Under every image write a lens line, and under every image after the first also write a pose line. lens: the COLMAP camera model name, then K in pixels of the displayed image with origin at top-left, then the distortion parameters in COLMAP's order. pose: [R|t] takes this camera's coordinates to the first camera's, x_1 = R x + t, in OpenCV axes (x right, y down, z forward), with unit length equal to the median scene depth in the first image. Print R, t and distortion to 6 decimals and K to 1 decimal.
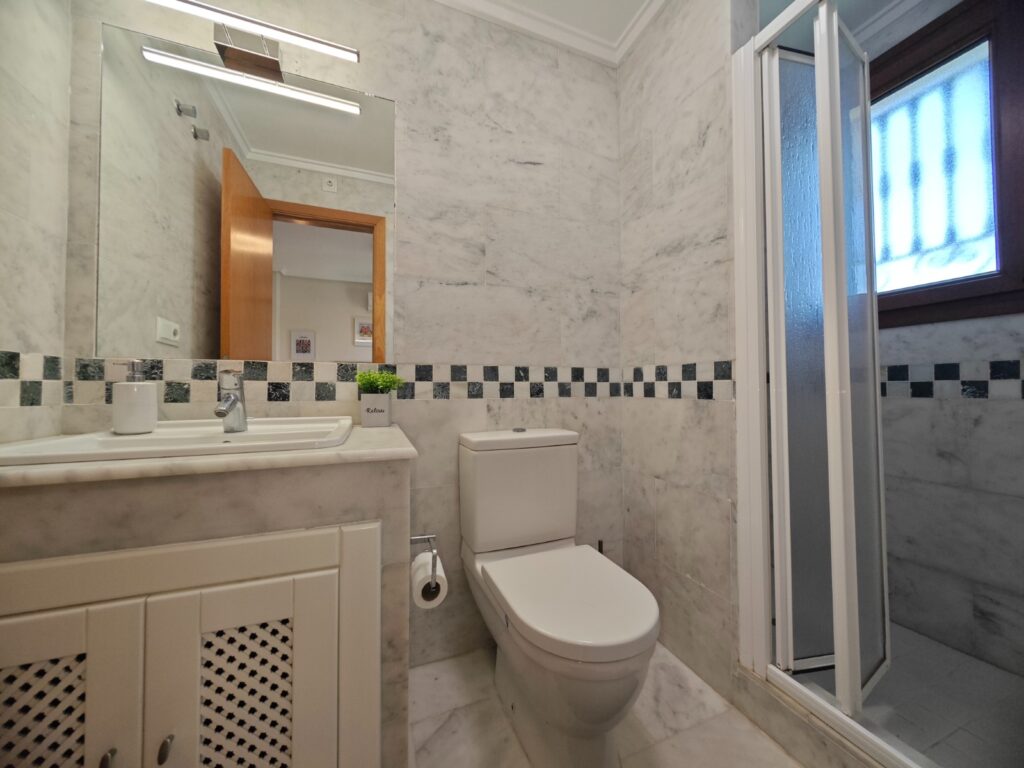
lens RADIAL K [[362.0, 0, 512.0], [0, 362.0, 384.0], [0, 0, 1]] dist [0.000294, -0.000289]
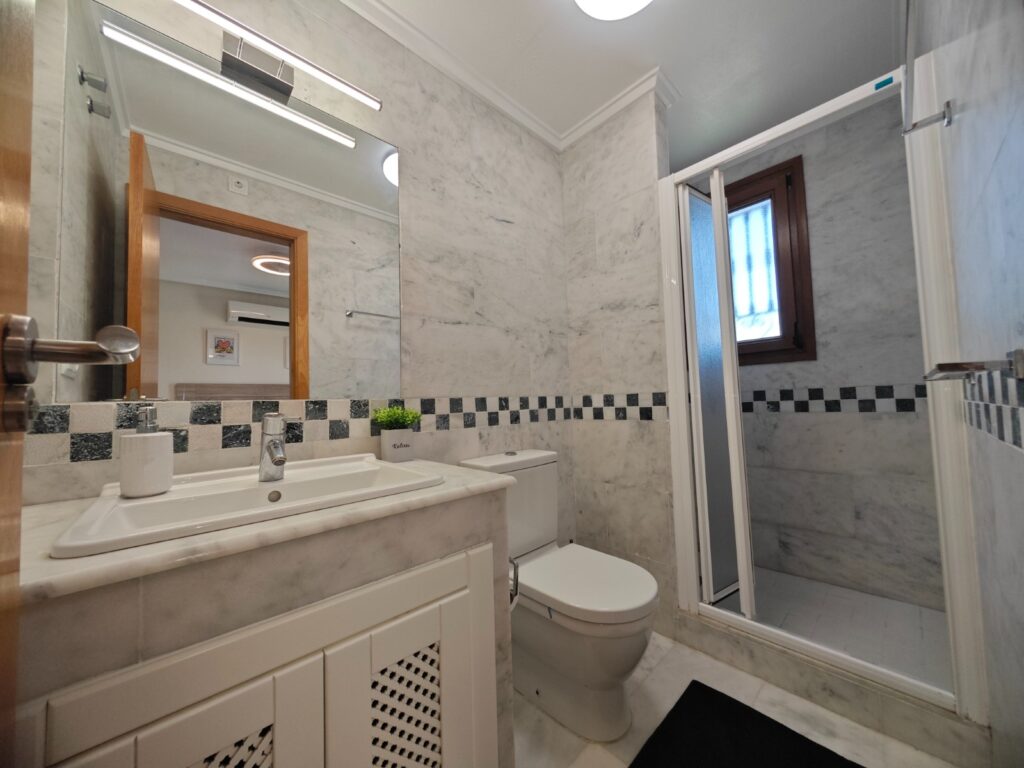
lens RADIAL K [[363.5, 0, 517.0], [0, 363.5, 387.7], [0, 0, 1]] dist [0.000509, 0.000364]
pose [[0.923471, -0.009708, 0.383547, -0.404821], [0.023030, 0.999280, -0.030157, -0.045771], [-0.382978, 0.036682, 0.923029, -0.076068]]
